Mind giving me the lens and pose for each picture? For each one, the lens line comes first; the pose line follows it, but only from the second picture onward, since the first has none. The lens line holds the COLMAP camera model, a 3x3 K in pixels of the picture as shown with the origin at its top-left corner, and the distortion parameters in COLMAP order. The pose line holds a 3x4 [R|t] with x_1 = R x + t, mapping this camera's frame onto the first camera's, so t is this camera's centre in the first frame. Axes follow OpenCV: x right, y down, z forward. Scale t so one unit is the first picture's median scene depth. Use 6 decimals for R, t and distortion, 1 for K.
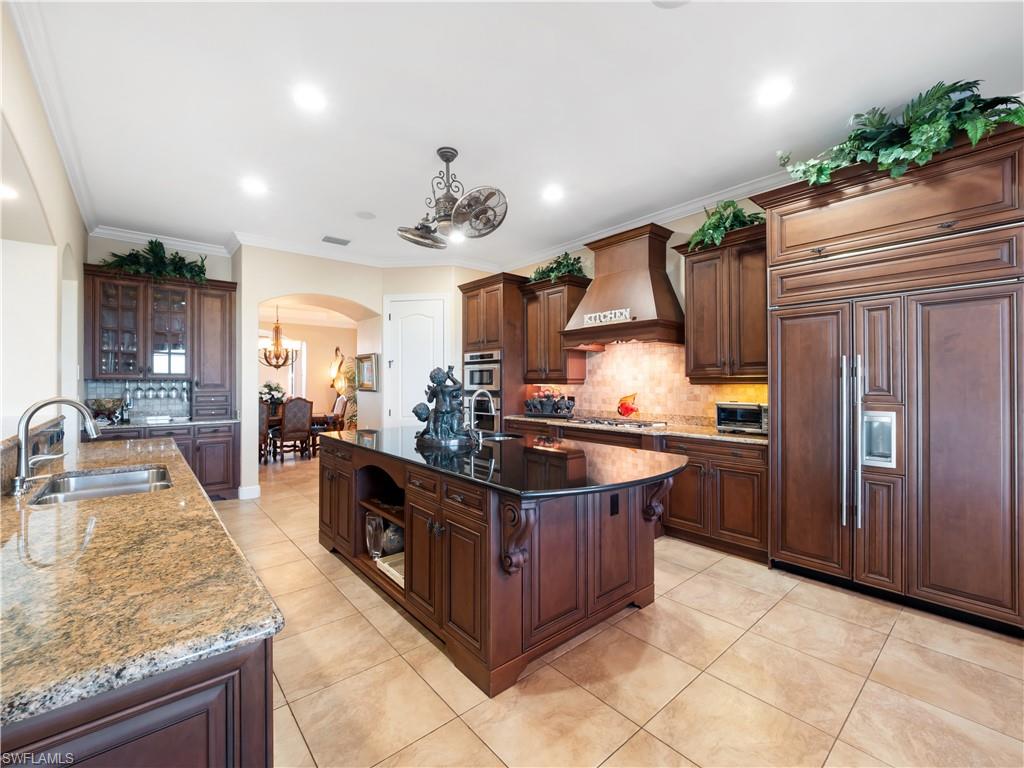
lens RADIAL K [[429.9, 0, 508.5], [0, 429.9, 379.7], [0, 0, 1]] dist [0.000051, -0.000283]
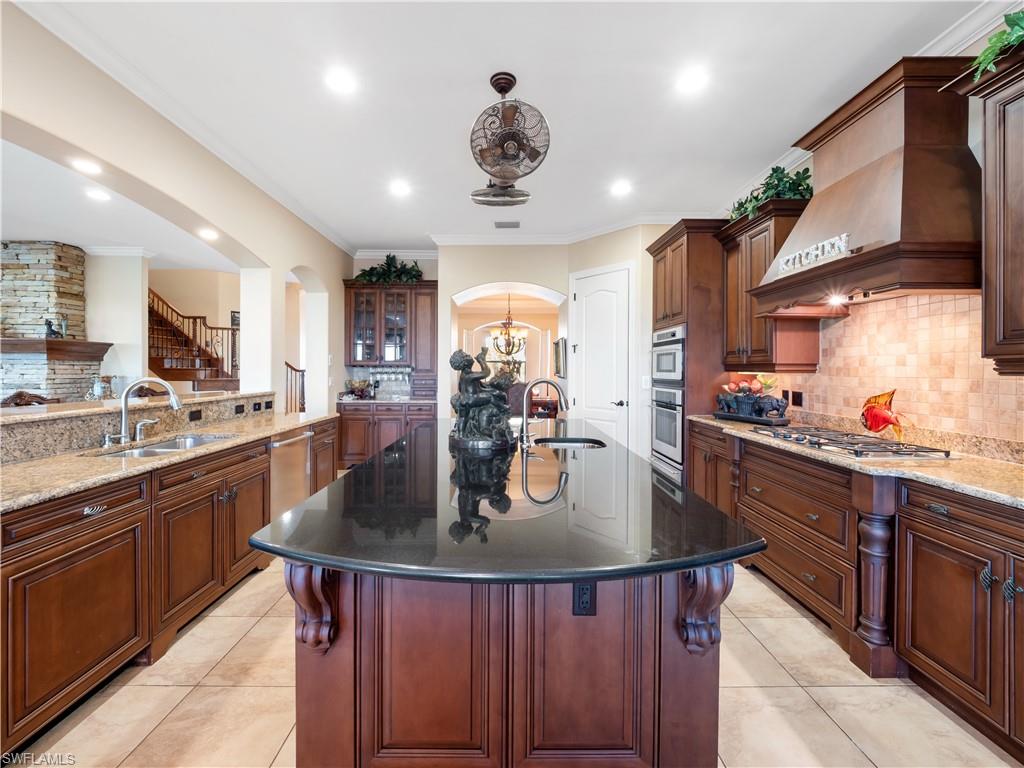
lens RADIAL K [[431.2, 0, 506.5], [0, 431.2, 369.6], [0, 0, 1]] dist [0.001836, -0.010455]
pose [[0.762453, 0.005266, -0.647023, 0.249167], [-0.000907, 0.999975, 0.007069, 0.002385], [0.647043, -0.004803, 0.762438, 0.254601]]
